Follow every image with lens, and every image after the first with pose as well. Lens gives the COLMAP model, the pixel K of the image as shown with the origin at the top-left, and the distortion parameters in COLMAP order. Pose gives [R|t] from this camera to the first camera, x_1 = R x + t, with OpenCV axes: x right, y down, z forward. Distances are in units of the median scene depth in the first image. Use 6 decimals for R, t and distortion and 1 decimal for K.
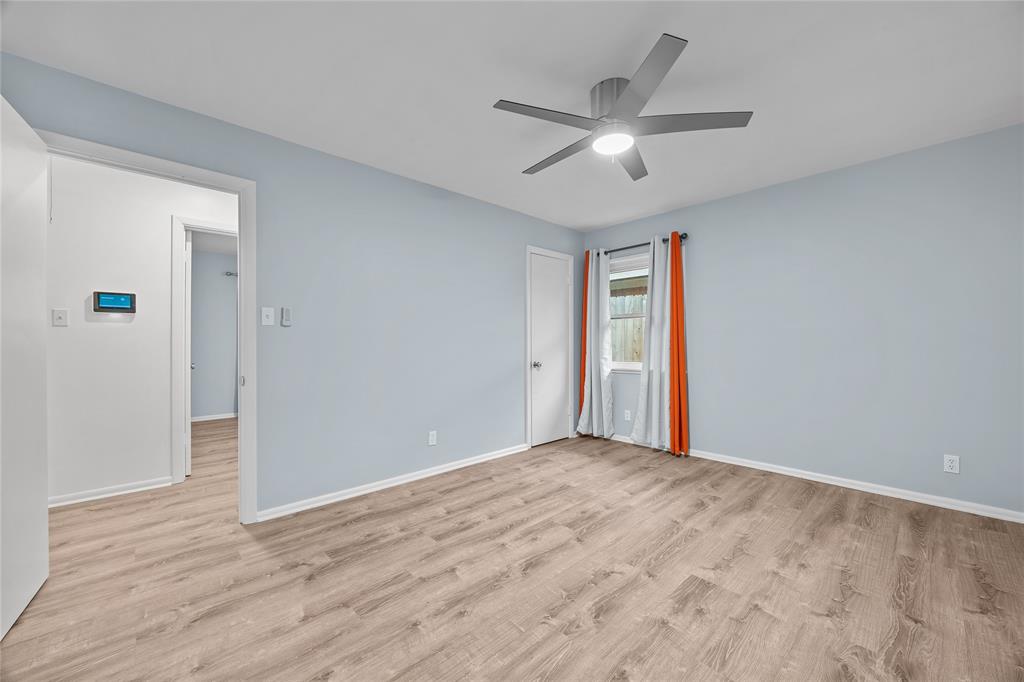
lens RADIAL K [[389.5, 0, 519.1], [0, 389.5, 342.9], [0, 0, 1]] dist [-0.003721, -0.000274]
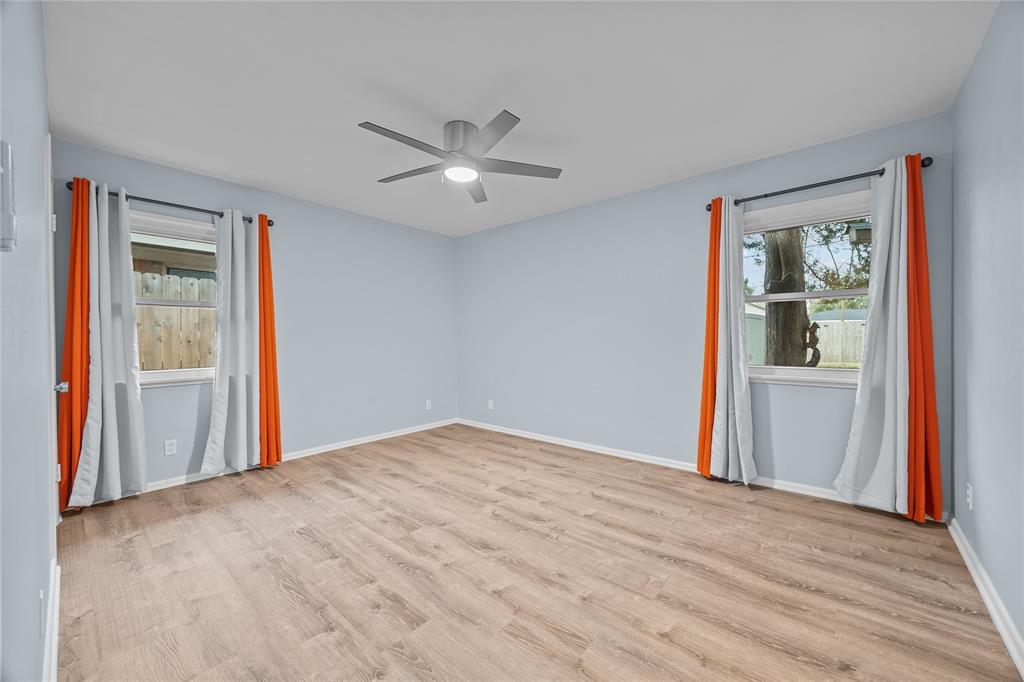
lens RADIAL K [[389.5, 0, 519.0], [0, 389.5, 339.6], [0, 0, 1]] dist [-0.003721, -0.000274]
pose [[-0.107783, 0.000004, 0.994174, -0.825908], [0.009900, 0.999950, 0.001070, 0.002542], [-0.994125, 0.009958, -0.107777, 0.806949]]
